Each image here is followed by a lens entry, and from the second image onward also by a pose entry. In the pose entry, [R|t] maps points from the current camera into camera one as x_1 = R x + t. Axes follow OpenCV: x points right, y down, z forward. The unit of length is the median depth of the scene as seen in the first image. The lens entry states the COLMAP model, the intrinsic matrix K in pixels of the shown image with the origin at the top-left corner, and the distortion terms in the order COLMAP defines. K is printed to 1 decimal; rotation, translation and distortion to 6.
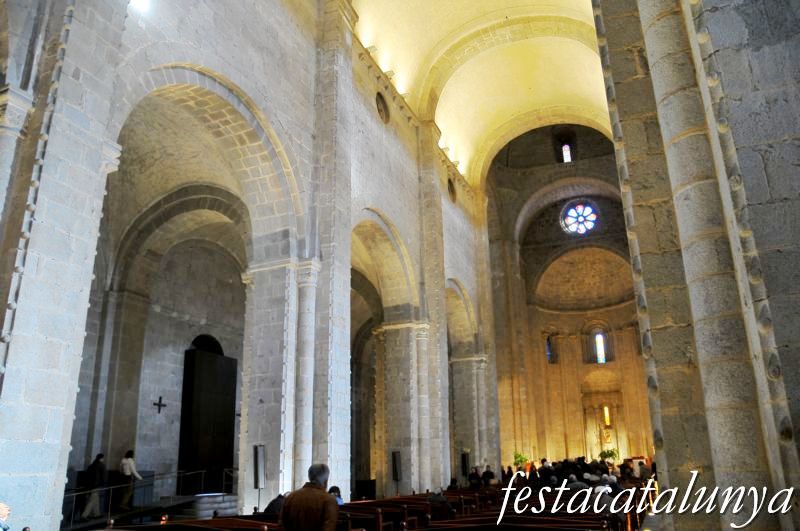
lens RADIAL K [[617.2, 0, 400.0], [0, 617.2, 265.5], [0, 0, 1]] dist [-0.168828, 0.131461]
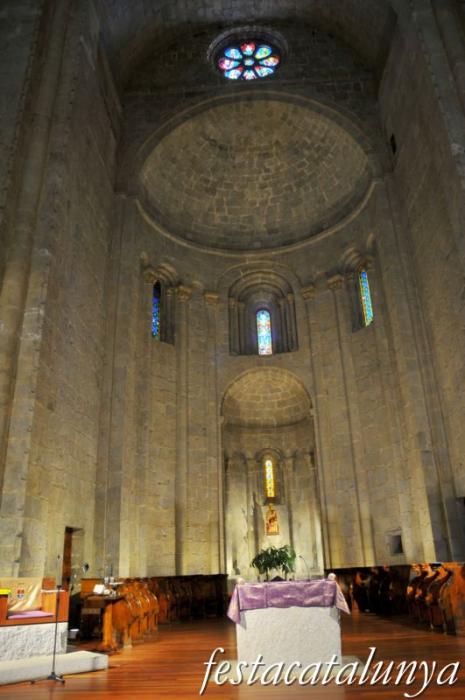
lens RADIAL K [[540.0, 0, 232.5], [0, 540.0, 350.0], [0, 0, 1]] dist [-0.168828, 0.131461]
pose [[0.946095, 0.108399, 0.305212, 0.180684], [-0.082950, 0.991997, -0.095190, 0.197420], [-0.313088, 0.064742, 0.947515, 0.616727]]
